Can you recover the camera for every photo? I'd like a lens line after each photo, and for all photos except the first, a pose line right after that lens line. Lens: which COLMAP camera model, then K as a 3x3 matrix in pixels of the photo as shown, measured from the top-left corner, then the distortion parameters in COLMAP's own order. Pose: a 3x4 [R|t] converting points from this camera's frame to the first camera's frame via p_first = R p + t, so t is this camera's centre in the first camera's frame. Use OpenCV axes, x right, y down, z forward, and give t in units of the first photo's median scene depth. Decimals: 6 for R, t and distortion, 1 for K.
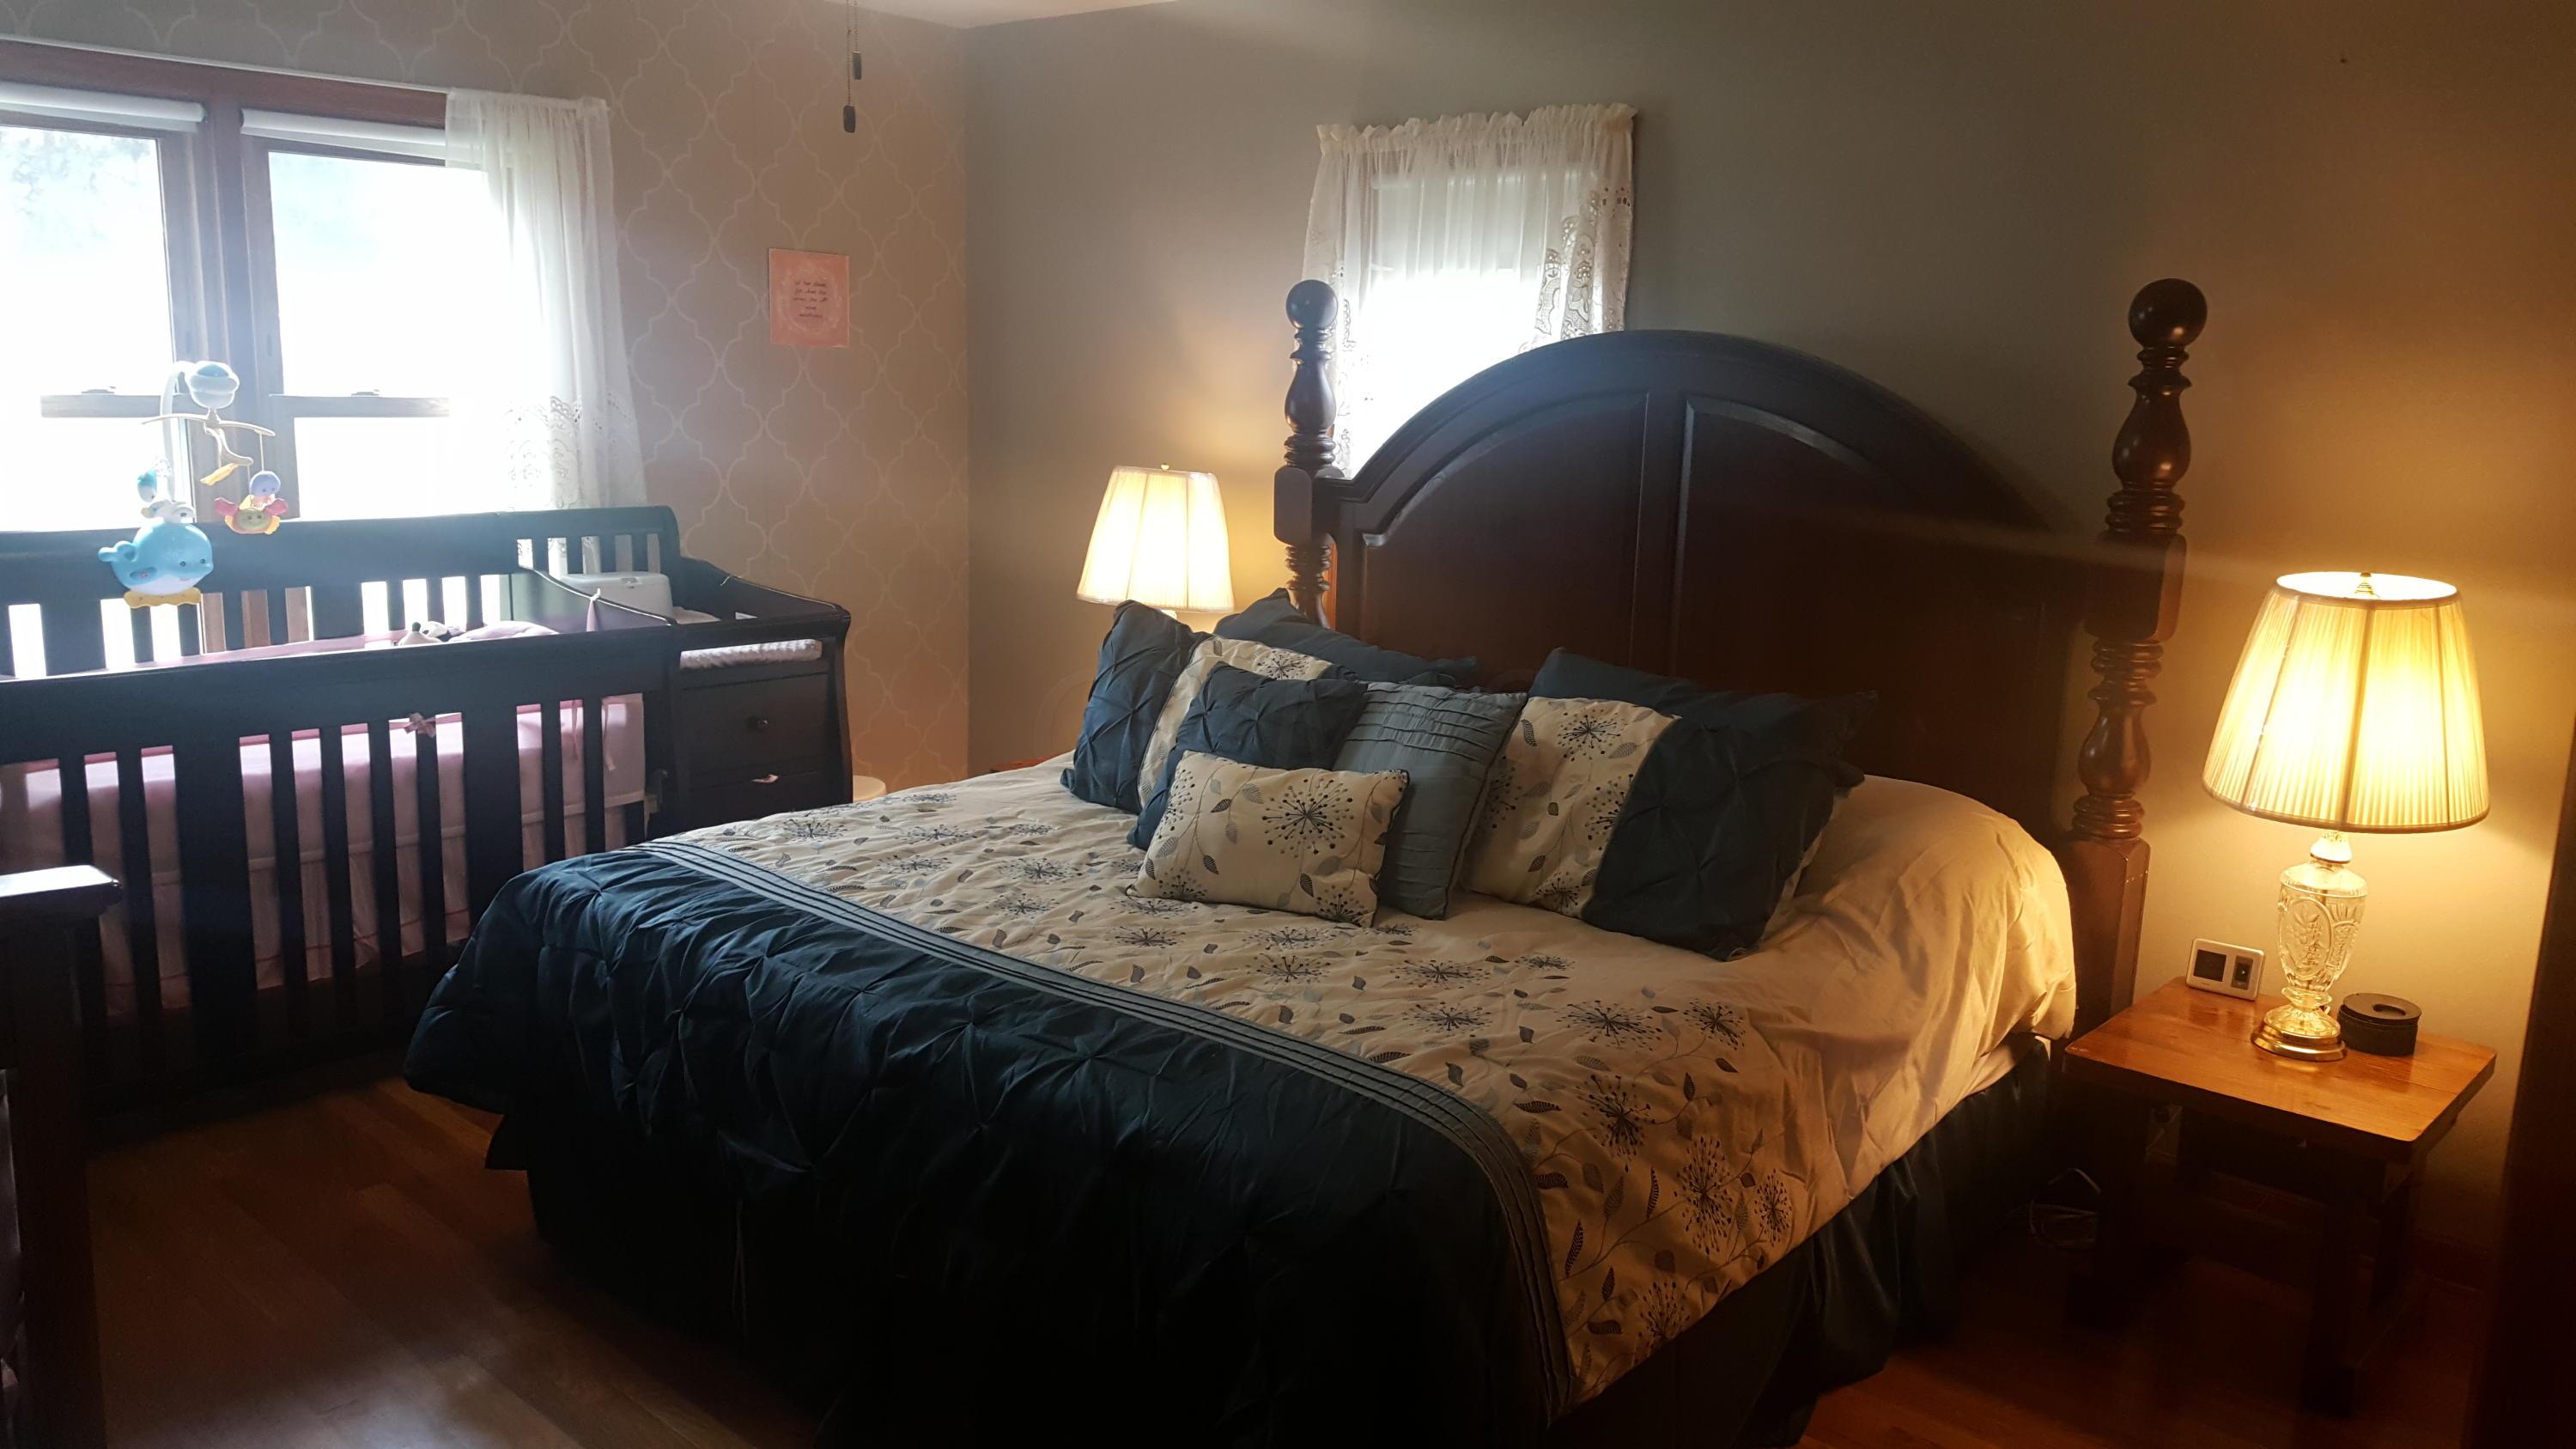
lens RADIAL K [[1922.3, 0, 1292.4], [0, 1922.3, 718.1], [0, 0, 1]] dist [0.097577, -0.131993]
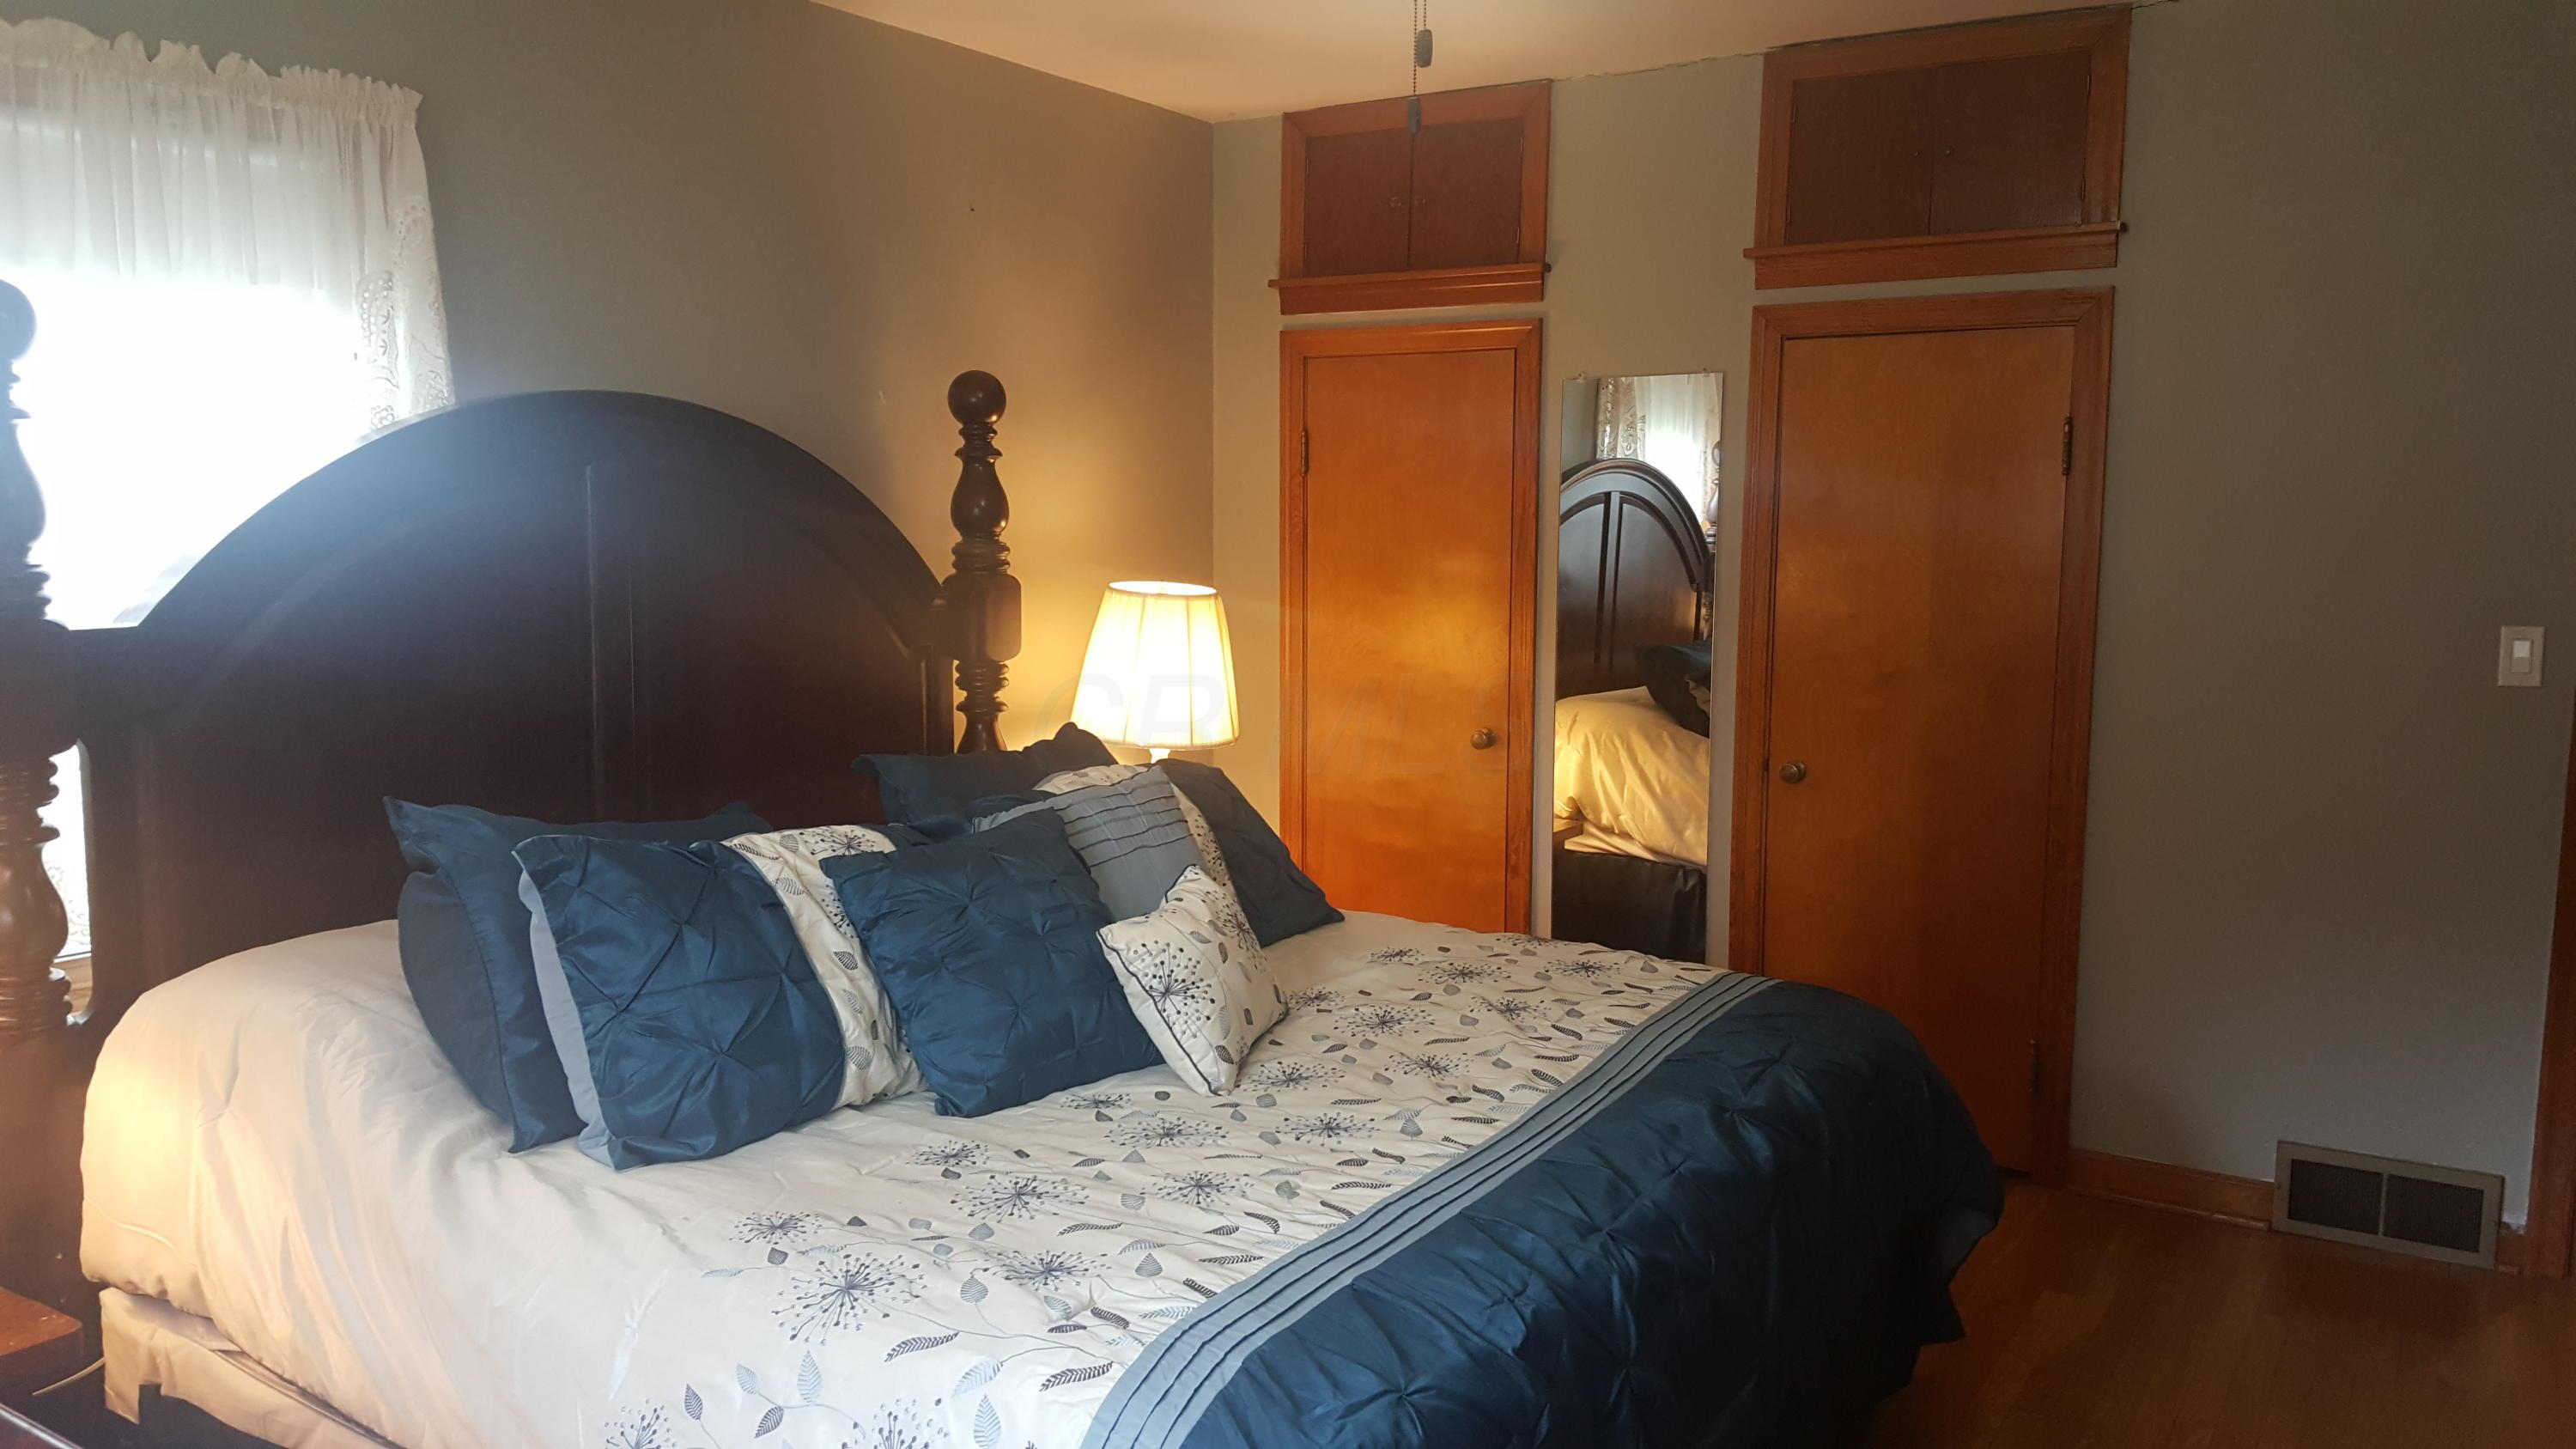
lens RADIAL K [[1922.3, 0, 1292.4], [0, 1922.3, 718.1], [0, 0, 1]] dist [0.097577, -0.131993]
pose [[-0.181142, -0.154678, 0.971217, -0.831851], [0.156842, 0.970371, 0.183795, -0.203964], [-0.970870, 0.185620, -0.151515, 1.026297]]
